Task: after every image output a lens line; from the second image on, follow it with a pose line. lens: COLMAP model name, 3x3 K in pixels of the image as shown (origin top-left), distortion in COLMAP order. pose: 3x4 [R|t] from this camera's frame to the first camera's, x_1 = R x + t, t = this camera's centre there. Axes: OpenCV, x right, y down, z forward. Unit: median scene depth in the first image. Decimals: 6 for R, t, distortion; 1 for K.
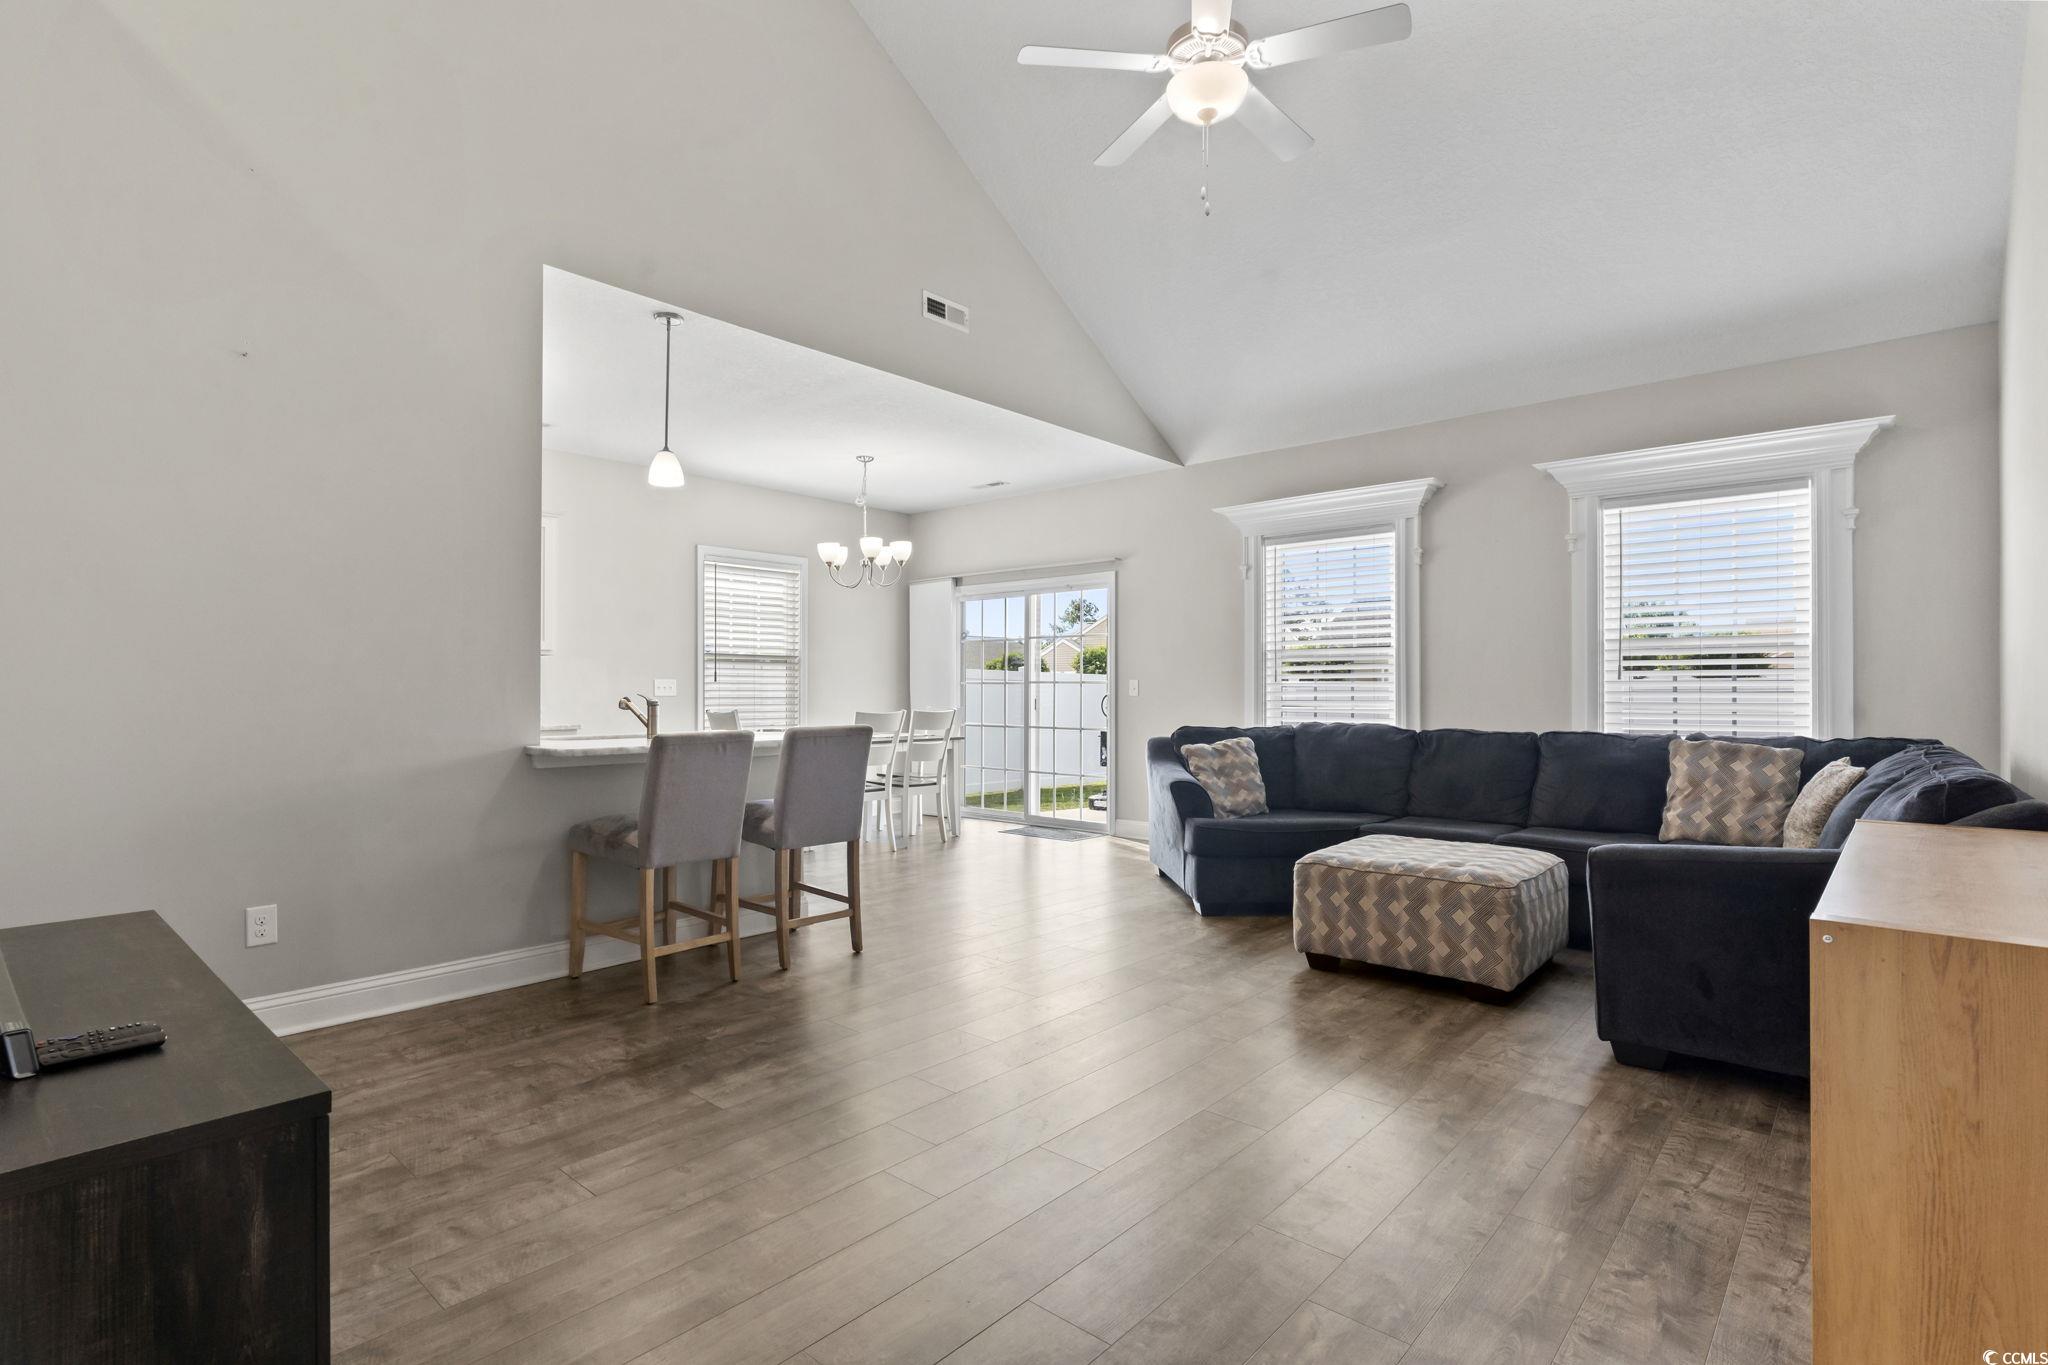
lens RADIAL K [[975.4, 0, 1021.7], [0, 975.4, 680.1], [0, 0, 1]] dist [-0.000615, 0.000134]
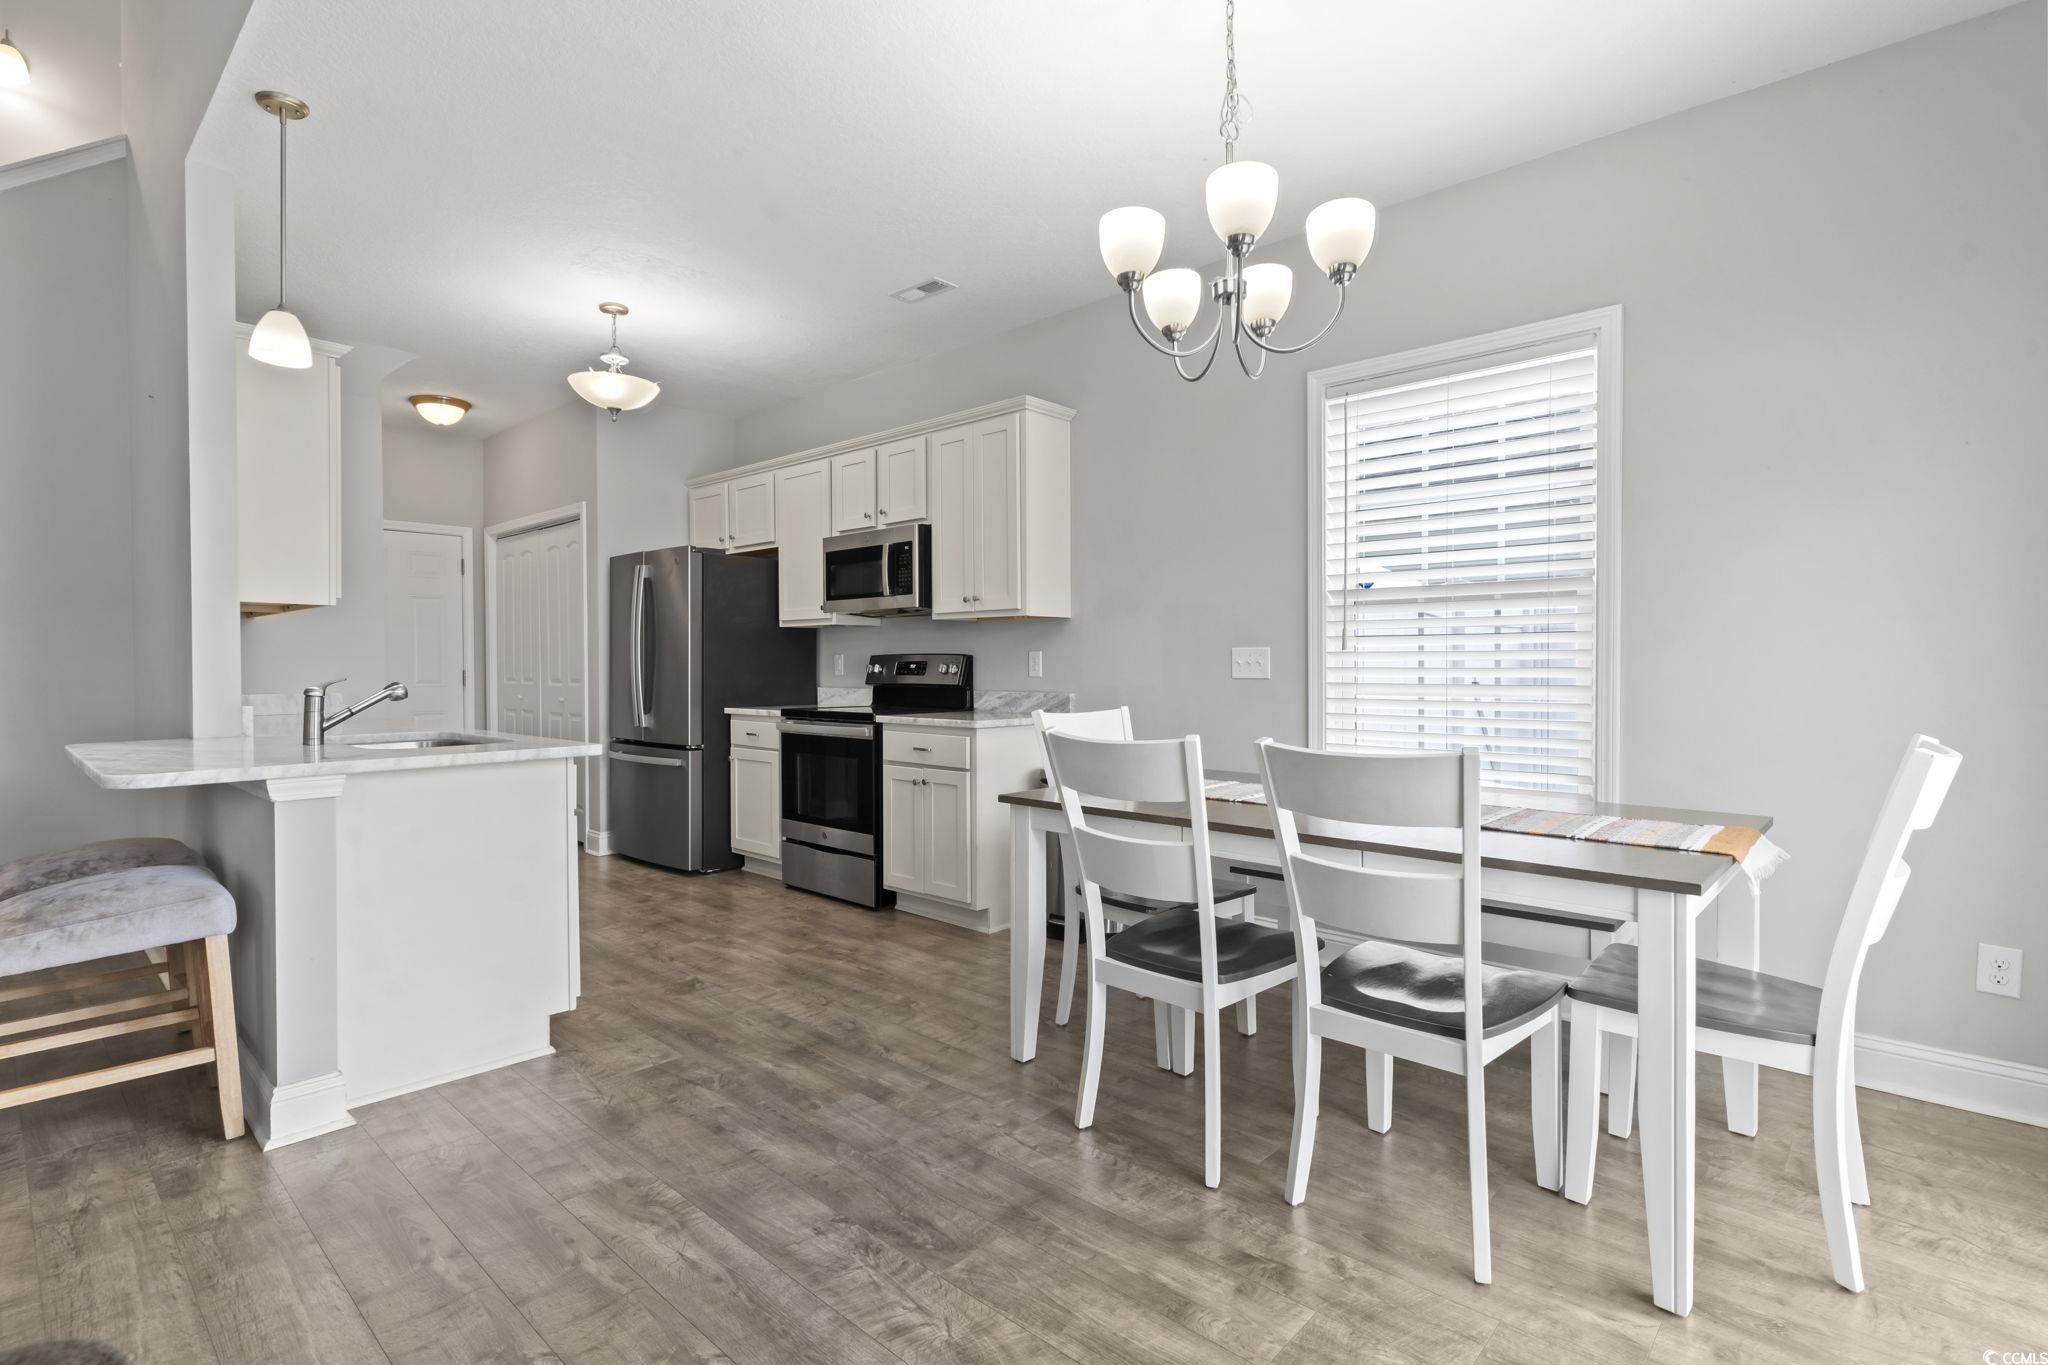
lens RADIAL K [[975.4, 0, 1021.7], [0, 975.4, 680.1], [0, 0, 1]] dist [-0.000615, 0.000134]
pose [[-0.015748, 0.015627, -0.999754, 0.237581], [0.009903, 0.999831, 0.015472, 0.010827], [0.999827, -0.009657, -0.015900, 1.245689]]
